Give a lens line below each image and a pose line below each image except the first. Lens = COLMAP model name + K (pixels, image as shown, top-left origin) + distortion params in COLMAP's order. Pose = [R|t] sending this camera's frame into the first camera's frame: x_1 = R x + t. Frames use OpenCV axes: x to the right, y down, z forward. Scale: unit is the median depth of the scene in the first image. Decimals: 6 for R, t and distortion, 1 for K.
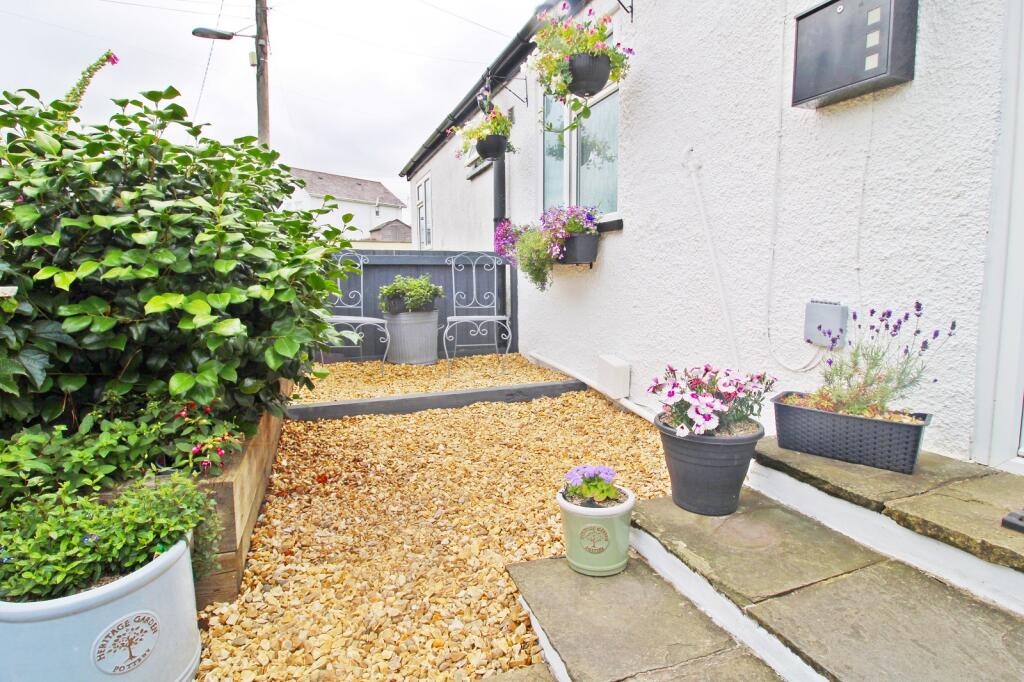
lens RADIAL K [[478.7, 0, 512.0], [0, 478.7, 341.0], [0, 0, 1]] dist [-0.003143, -0.012800]
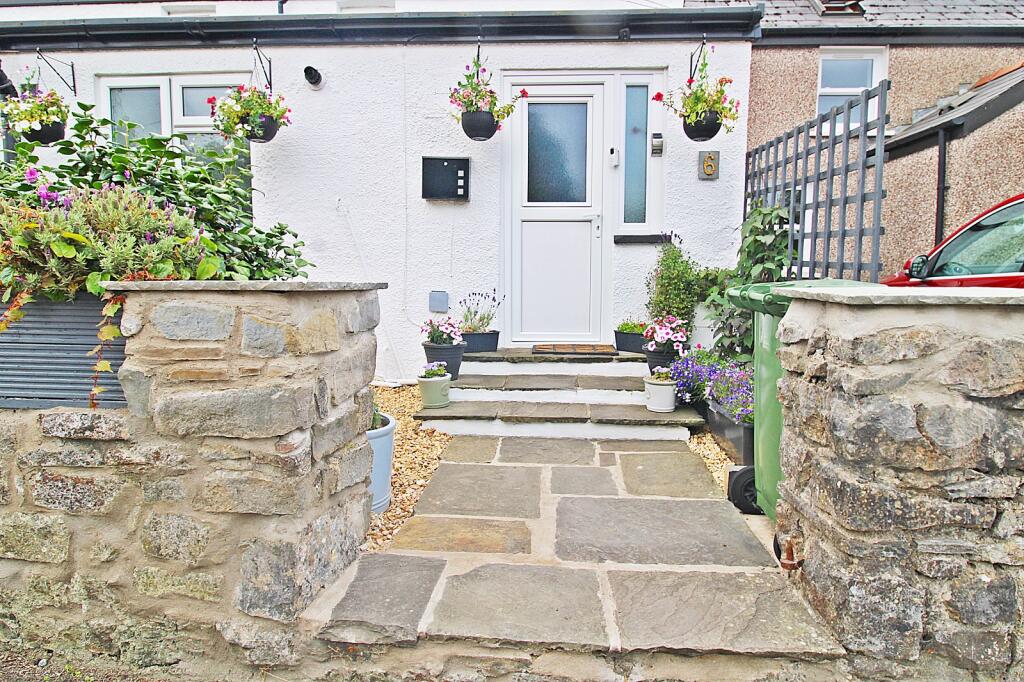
lens RADIAL K [[554.3, 0, 512.0], [0, 554.3, 341.0], [0, 0, 1]] dist [0.001312, -0.010355]
pose [[0.398253, -0.082100, 0.913594, -1.933577], [0.120325, 0.992056, 0.036699, 0.108397], [-0.909349, 0.095313, 0.404968, -0.349154]]
